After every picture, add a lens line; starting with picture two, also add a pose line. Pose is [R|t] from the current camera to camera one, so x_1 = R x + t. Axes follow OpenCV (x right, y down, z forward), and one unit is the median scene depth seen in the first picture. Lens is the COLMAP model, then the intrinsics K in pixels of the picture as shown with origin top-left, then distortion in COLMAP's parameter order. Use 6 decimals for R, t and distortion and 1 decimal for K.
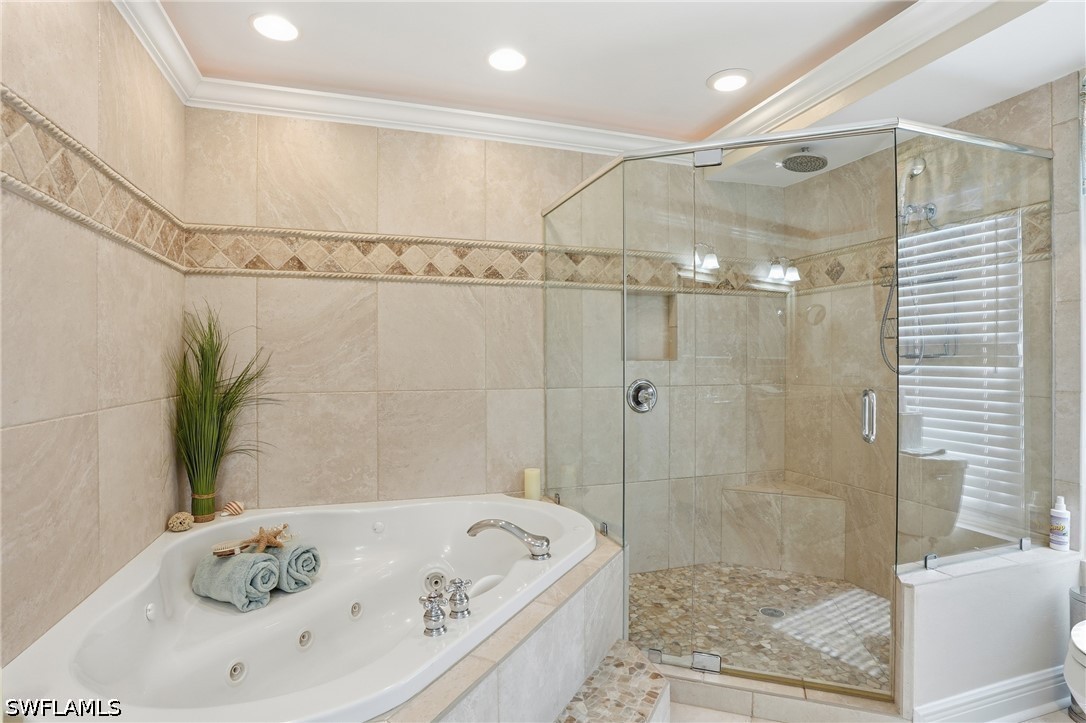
lens RADIAL K [[556.0, 0, 548.8], [0, 556.0, 355.8], [0, 0, 1]] dist [-0.036451, 0.007049]
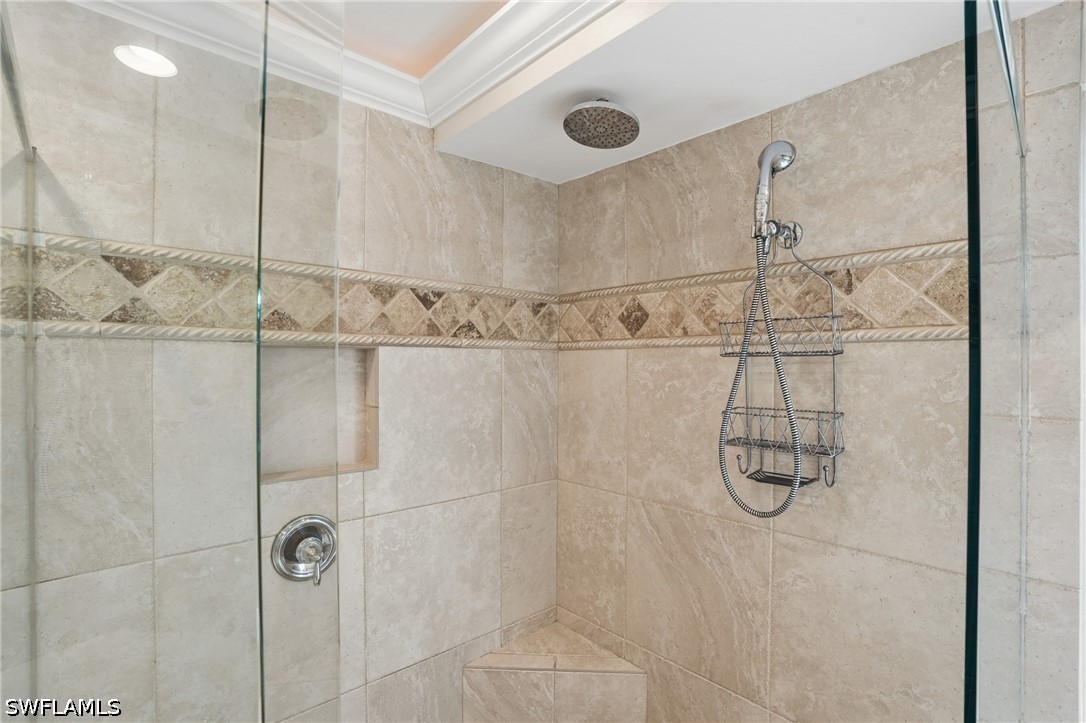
lens RADIAL K [[506.0, 0, 549.1], [0, 506.0, 361.2], [0, 0, 1]] dist [-0.039688, 0.004031]
pose [[0.915205, 0.002821, 0.402978, 0.193694], [-0.005070, 0.999977, 0.004514, -0.105504], [-0.402956, -0.006174, 0.915199, 0.501542]]
